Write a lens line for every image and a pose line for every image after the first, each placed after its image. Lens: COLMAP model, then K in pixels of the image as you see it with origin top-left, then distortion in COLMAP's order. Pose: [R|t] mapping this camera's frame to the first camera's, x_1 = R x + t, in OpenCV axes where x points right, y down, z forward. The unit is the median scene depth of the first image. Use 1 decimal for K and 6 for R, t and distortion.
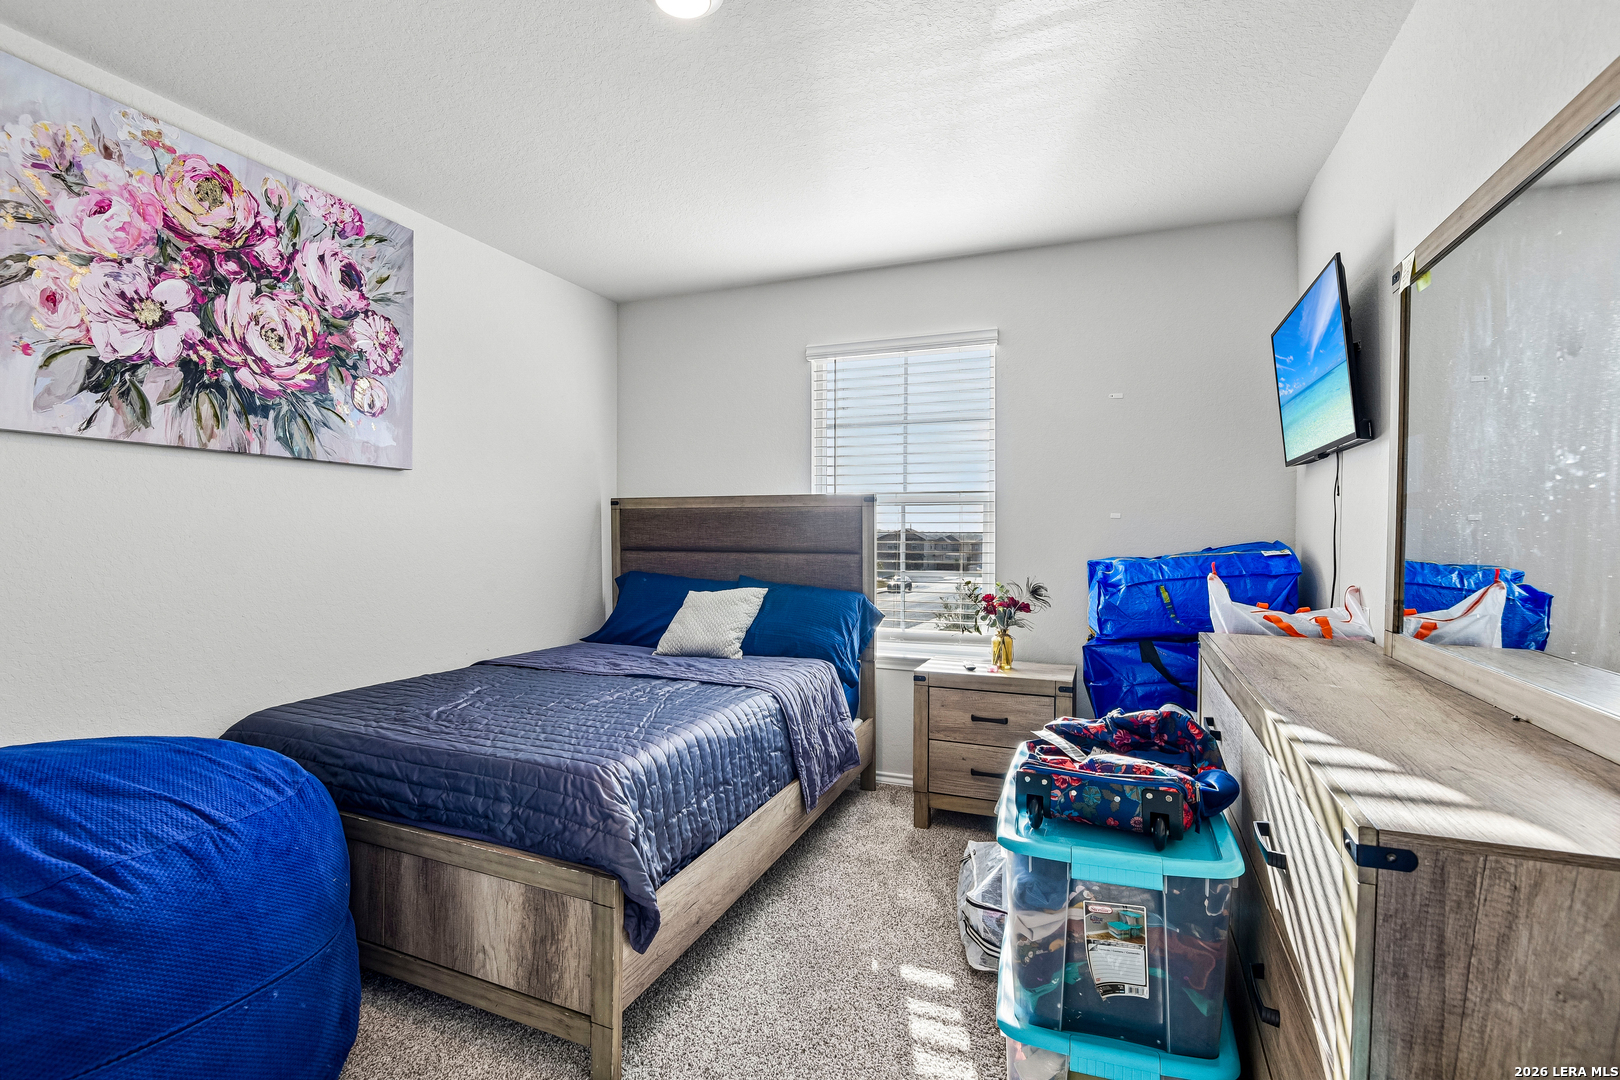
lens RADIAL K [[742.2, 0, 804.6], [0, 742.2, 538.0], [0, 0, 1]] dist [-0.012703, -0.005241]
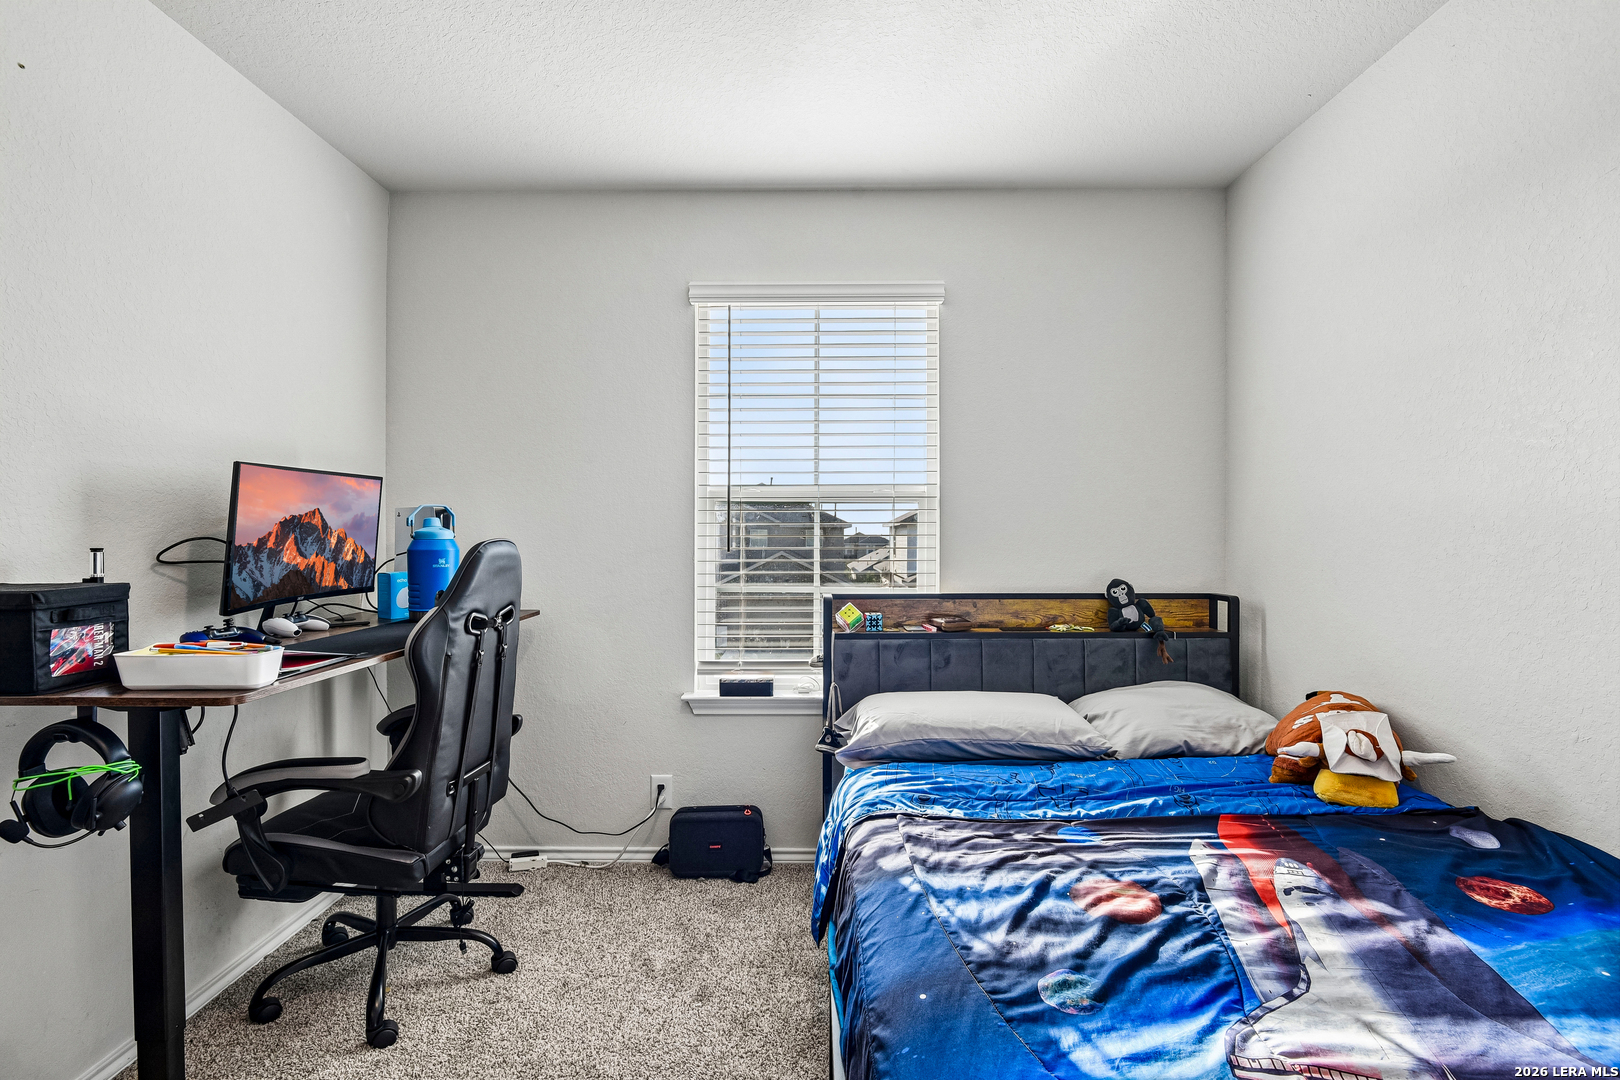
lens RADIAL K [[738.2, 0, 803.8], [0, 738.2, 541.0], [0, 0, 1]] dist [-0.015232, -0.000736]
pose [[0.924879, -0.007519, 0.380188, -0.175280], [0.007839, 0.999969, 0.000707, -0.002105], [-0.380181, 0.002326, 0.924909, 0.284079]]
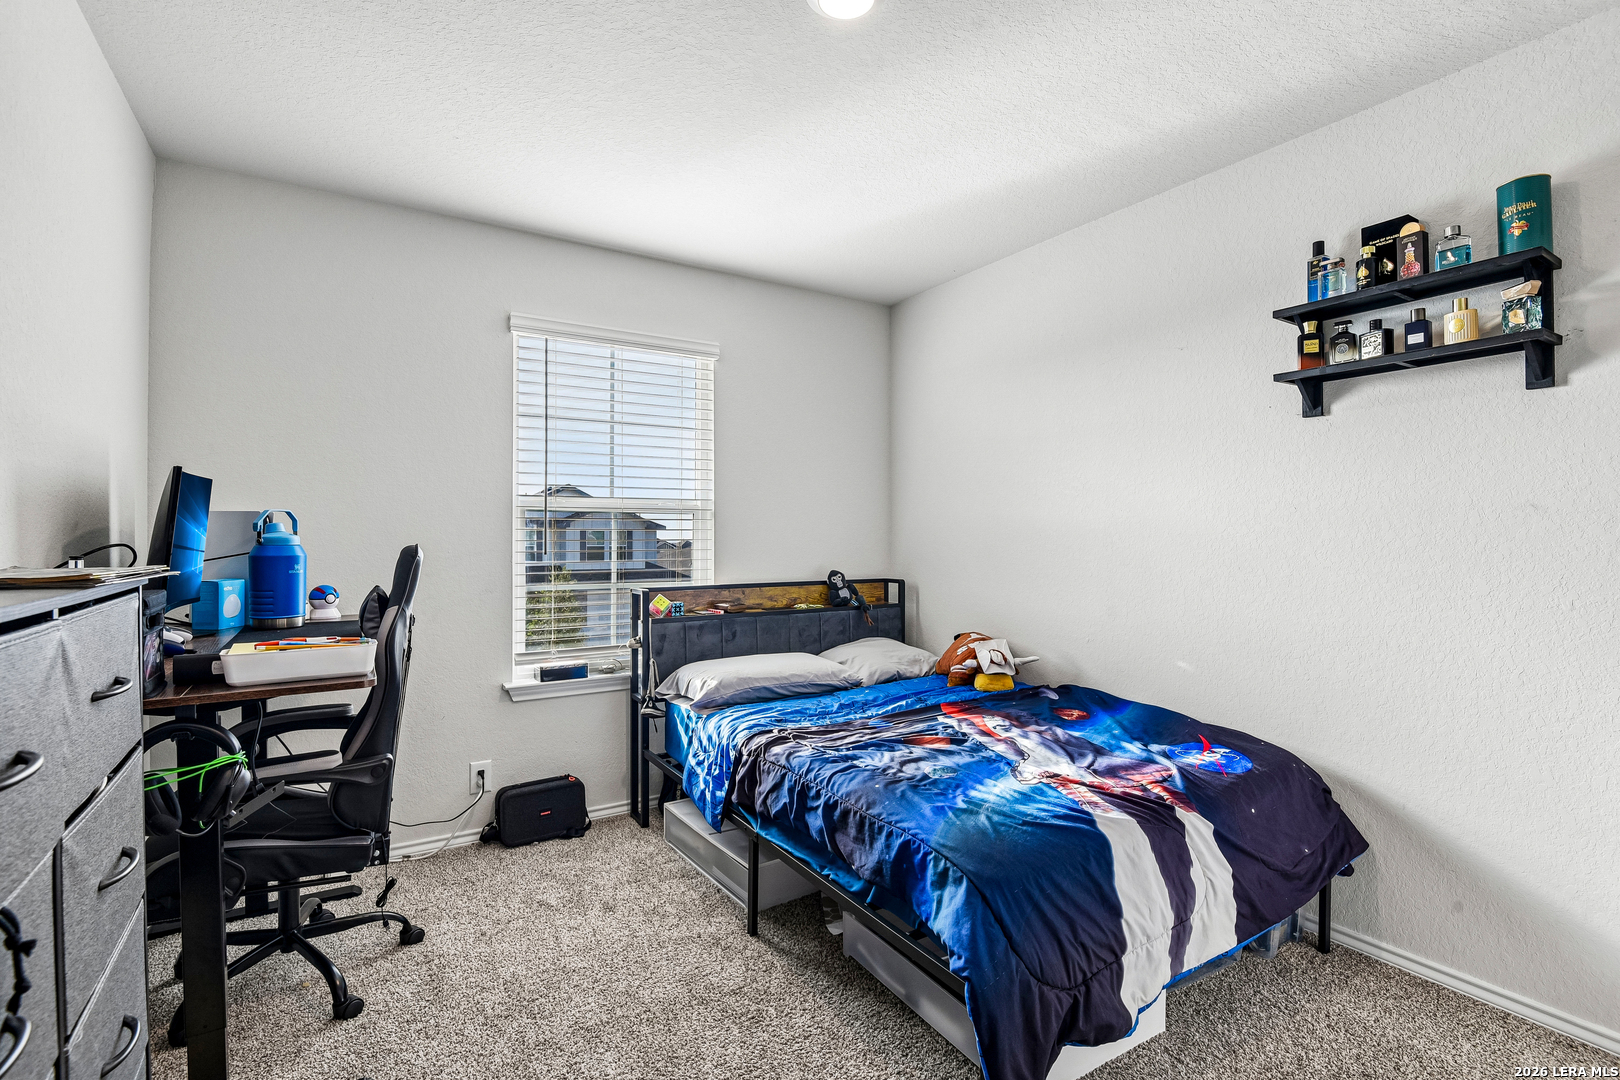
lens RADIAL K [[742.2, 0, 804.6], [0, 742.2, 538.0], [0, 0, 1]] dist [-0.012703, -0.005241]
pose [[0.576135, -0.005258, 0.817338, -0.486328], [0.009406, 0.999956, -0.000197, -0.007050], [-0.817301, 0.007802, 0.576159, 0.270024]]
